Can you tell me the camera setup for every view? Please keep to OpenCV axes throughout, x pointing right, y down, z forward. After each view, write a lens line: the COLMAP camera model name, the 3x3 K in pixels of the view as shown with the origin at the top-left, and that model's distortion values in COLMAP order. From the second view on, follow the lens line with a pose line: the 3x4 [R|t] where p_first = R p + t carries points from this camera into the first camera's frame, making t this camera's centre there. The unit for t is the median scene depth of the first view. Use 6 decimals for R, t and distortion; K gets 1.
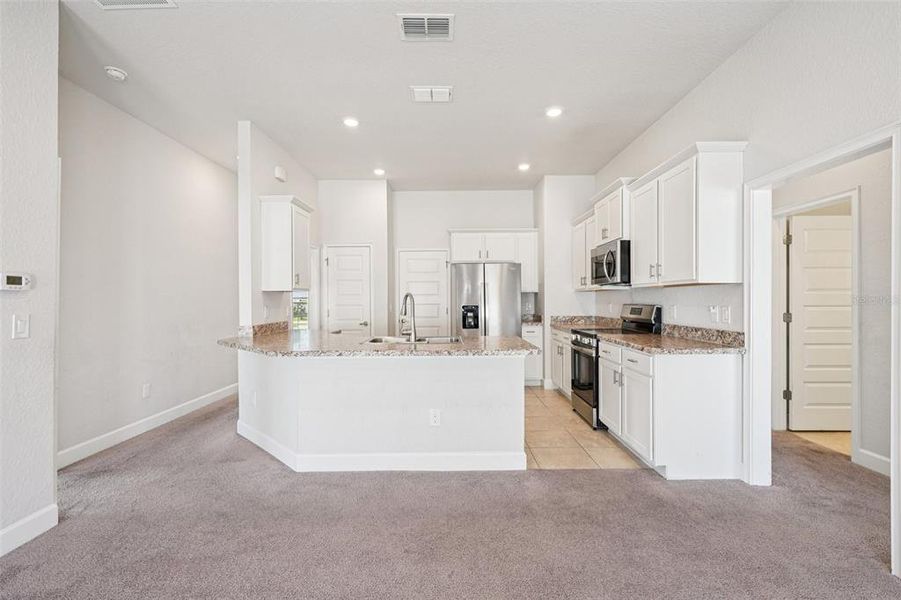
lens RADIAL K [[407.3, 0, 448.3], [0, 407.3, 302.8], [0, 0, 1]] dist [-0.001857, 0.000404]
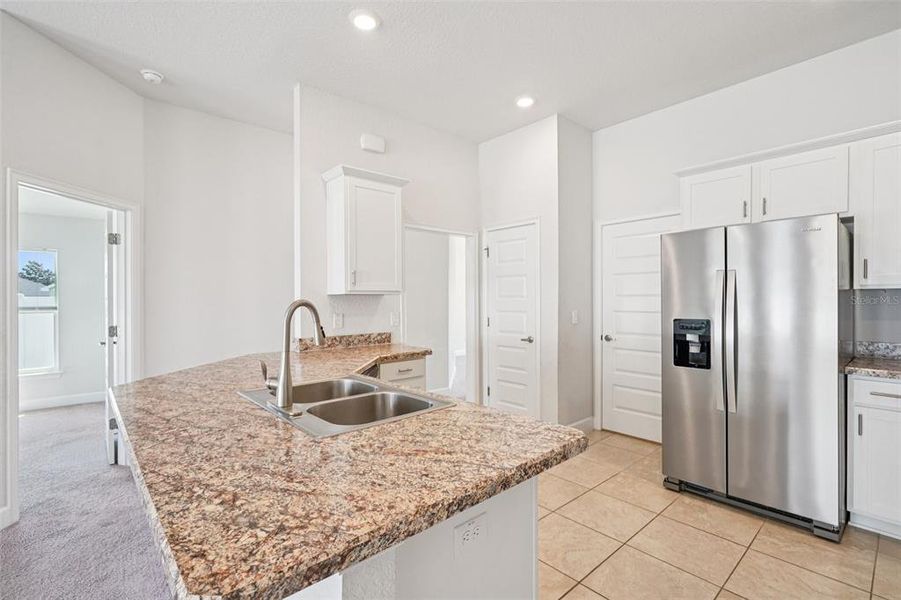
lens RADIAL K [[407.3, 0, 448.3], [0, 407.3, 302.8], [0, 0, 1]] dist [-0.001857, 0.000404]
pose [[0.665531, 0.005266, -0.746352, 0.309243], [-0.001655, 0.999983, 0.005580, -0.018895], [0.746369, -0.002479, 0.665528, 0.679089]]
